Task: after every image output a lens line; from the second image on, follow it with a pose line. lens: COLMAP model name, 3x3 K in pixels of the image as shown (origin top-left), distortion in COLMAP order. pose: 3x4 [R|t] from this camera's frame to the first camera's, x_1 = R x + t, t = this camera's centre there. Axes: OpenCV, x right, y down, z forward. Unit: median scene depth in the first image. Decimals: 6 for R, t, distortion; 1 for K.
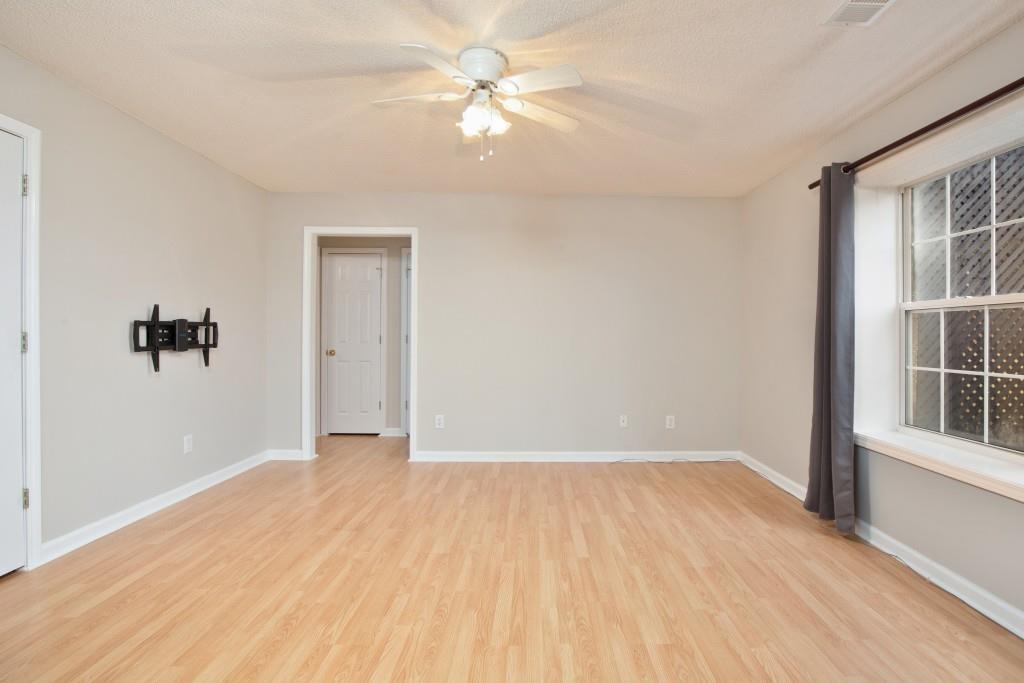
lens RADIAL K [[468.2, 0, 544.7], [0, 468.2, 332.8], [0, 0, 1]] dist [-0.027203, 0.004710]
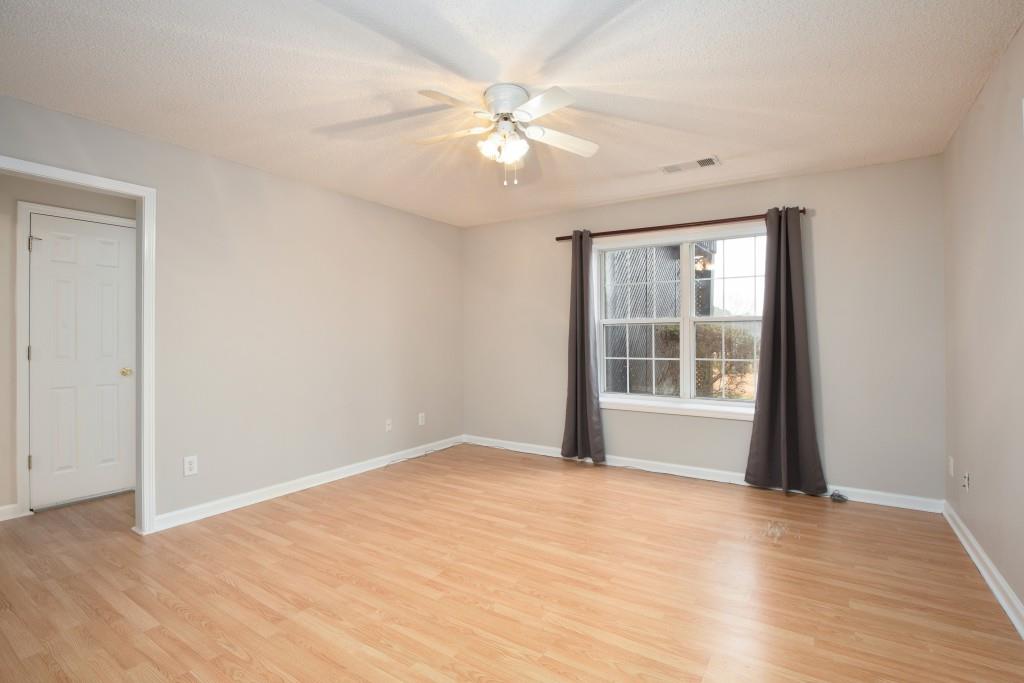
lens RADIAL K [[468.2, 0, 515.1], [0, 468.2, 331.7], [0, 0, 1]] dist [-0.027203, 0.004710]
pose [[0.577332, -0.000449, 0.816509, -0.903558], [0.006281, 0.999973, -0.003891, -0.018644], [-0.816485, 0.007375, 0.577319, 0.314010]]
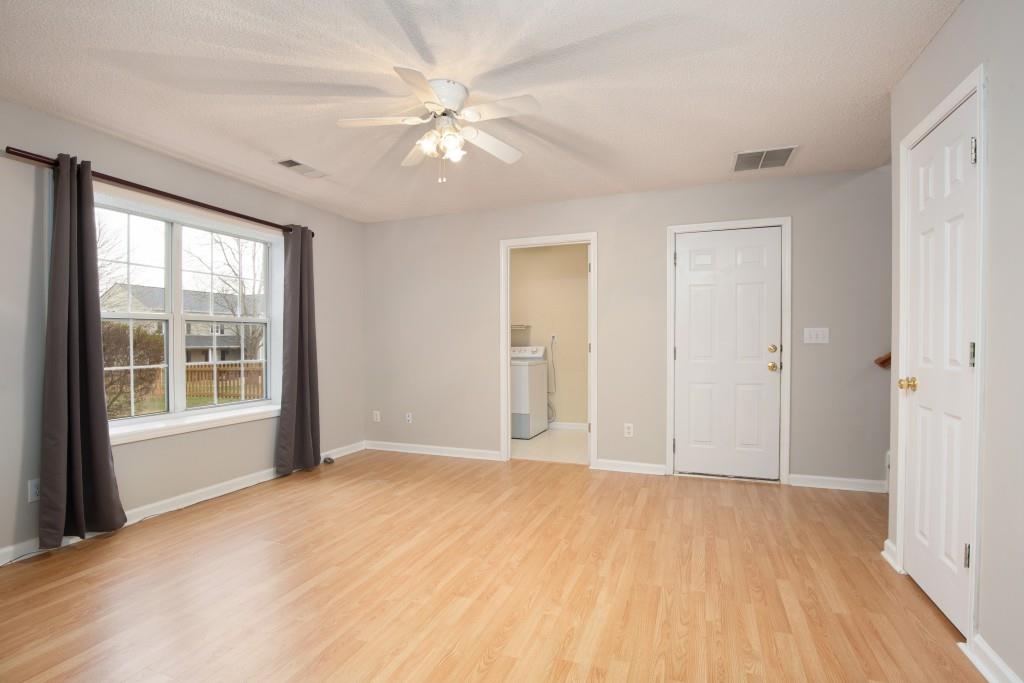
lens RADIAL K [[493.8, 0, 515.5], [0, 493.8, 340.9], [0, 0, 1]] dist [-0.025825, 0.000600]
pose [[-0.922812, -0.003540, 0.385235, -0.649917], [-0.002666, 0.999993, 0.002804, 0.000896], [-0.385242, 0.001560, -0.922814, 1.778181]]
